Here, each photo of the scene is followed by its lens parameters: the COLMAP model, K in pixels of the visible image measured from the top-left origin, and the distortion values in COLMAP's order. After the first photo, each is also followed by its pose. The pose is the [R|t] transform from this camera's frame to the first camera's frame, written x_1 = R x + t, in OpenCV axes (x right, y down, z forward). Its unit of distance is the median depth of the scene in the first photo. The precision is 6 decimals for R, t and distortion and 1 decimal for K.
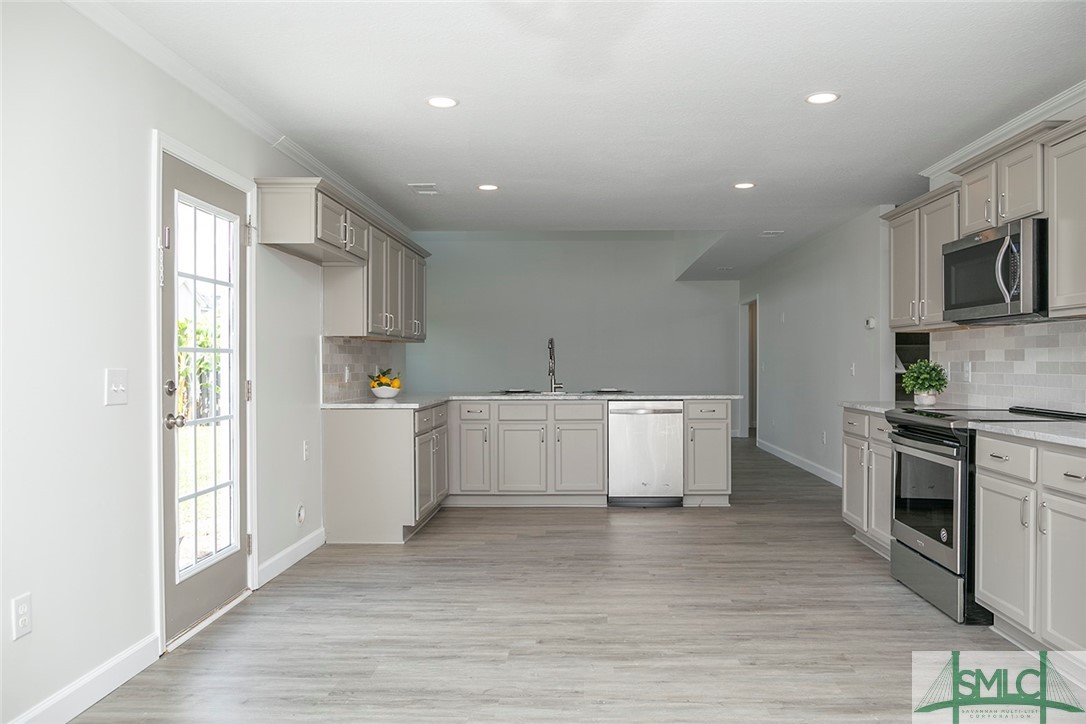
lens RADIAL K [[761.0, 0, 545.1], [0, 761.0, 364.0], [0, 0, 1]] dist [-0.052539, 0.042306]
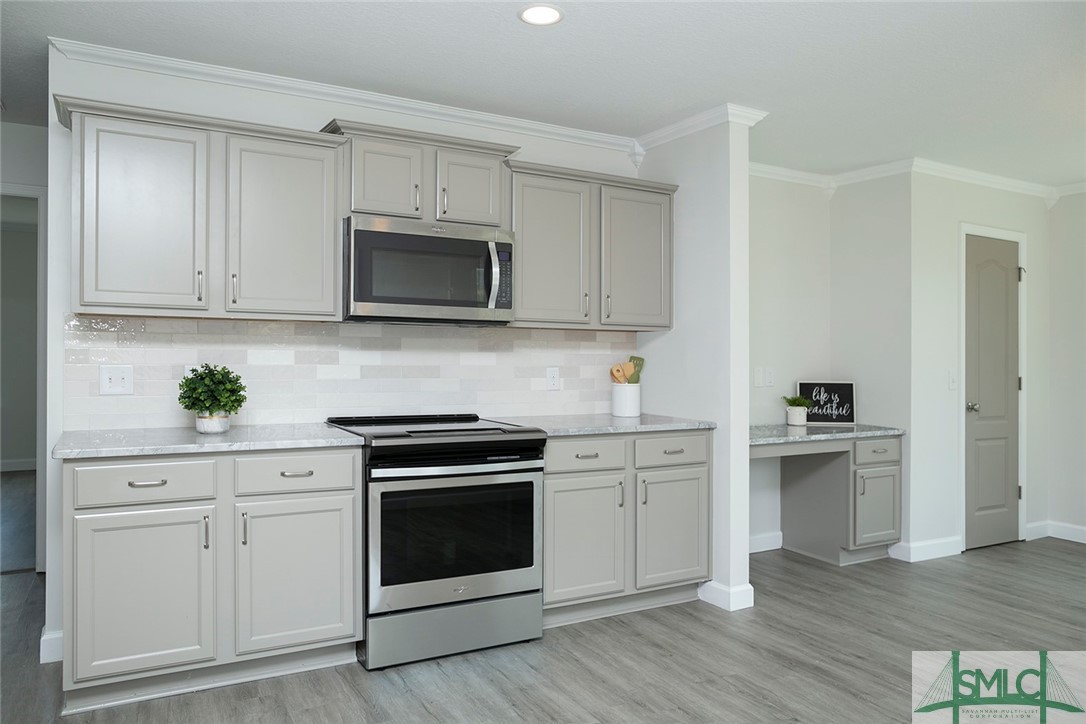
lens RADIAL K [[761.0, 0, 521.2], [0, 761.0, 366.6], [0, 0, 1]] dist [-0.052539, 0.042306]
pose [[-0.513802, -0.014186, 0.857791, -0.232401], [-0.004208, 0.999893, 0.014016, -0.015787], [-0.857898, 0.003592, -0.513807, 1.330166]]
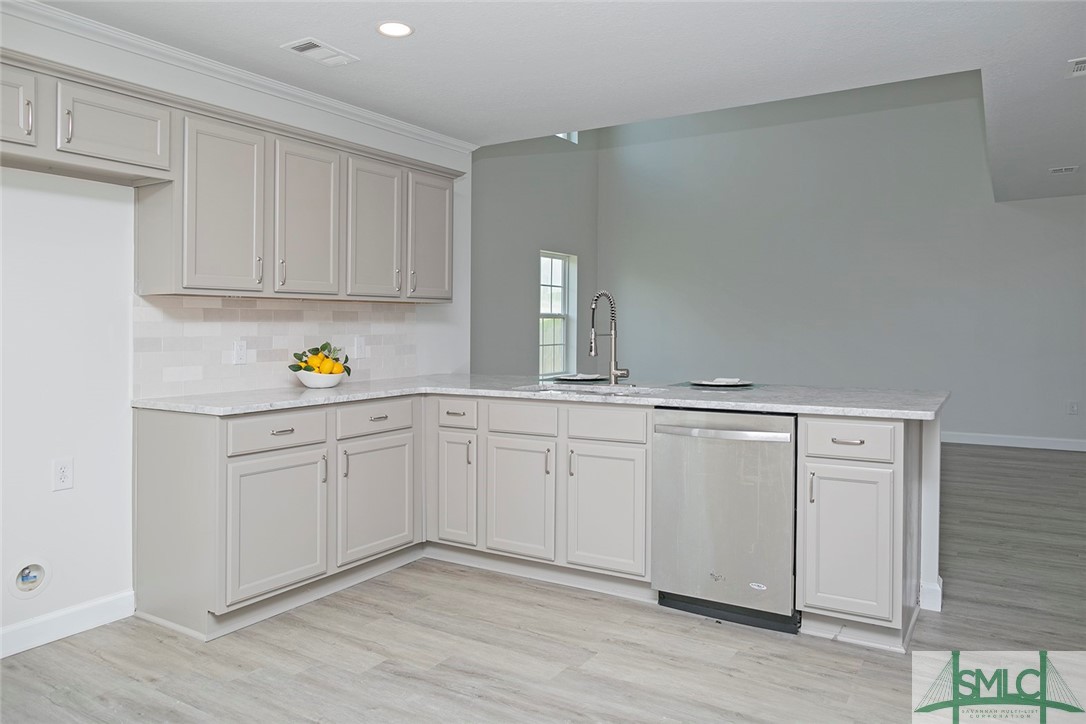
lens RADIAL K [[761.0, 0, 535.2], [0, 761.0, 324.9], [0, 0, 1]] dist [-0.052539, 0.042306]
pose [[0.876735, -0.002966, -0.480965, 0.437067], [0.000666, 0.999988, -0.004952, -0.011095], [0.480974, 0.004021, 0.876726, 0.822745]]
